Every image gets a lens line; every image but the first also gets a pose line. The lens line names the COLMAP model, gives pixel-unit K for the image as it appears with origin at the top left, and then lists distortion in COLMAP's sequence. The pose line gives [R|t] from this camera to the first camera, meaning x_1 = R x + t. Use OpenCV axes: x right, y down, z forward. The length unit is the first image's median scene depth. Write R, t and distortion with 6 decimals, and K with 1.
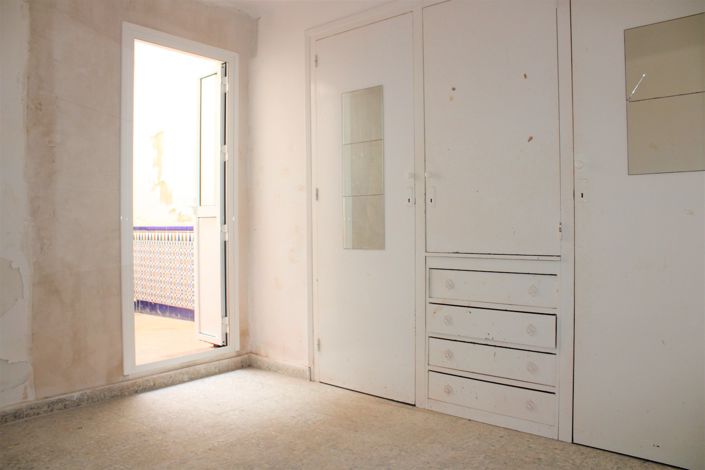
lens RADIAL K [[581.4, 0, 352.5], [0, 581.4, 235.0], [0, 0, 1]] dist [-0.170292, 0.129156]
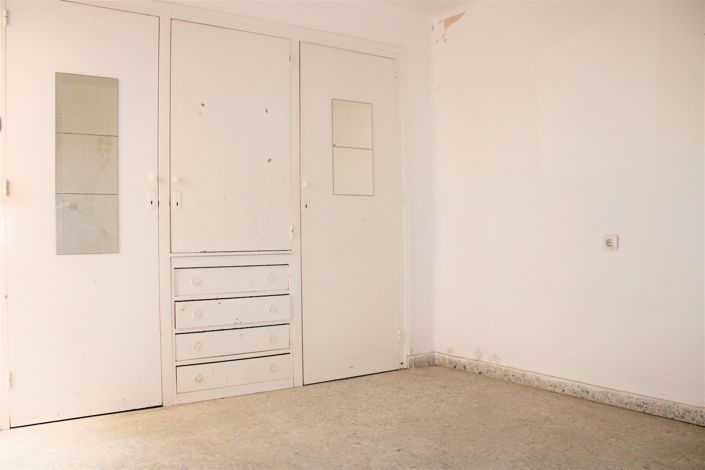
lens RADIAL K [[581.4, 0, 352.5], [0, 581.4, 235.0], [0, 0, 1]] dist [-0.170292, 0.129156]
pose [[0.264293, 0.003168, 0.964437, -0.793466], [0.022491, 0.999702, -0.009447, 0.014360], [-0.964180, 0.024188, 0.264143, 0.420964]]
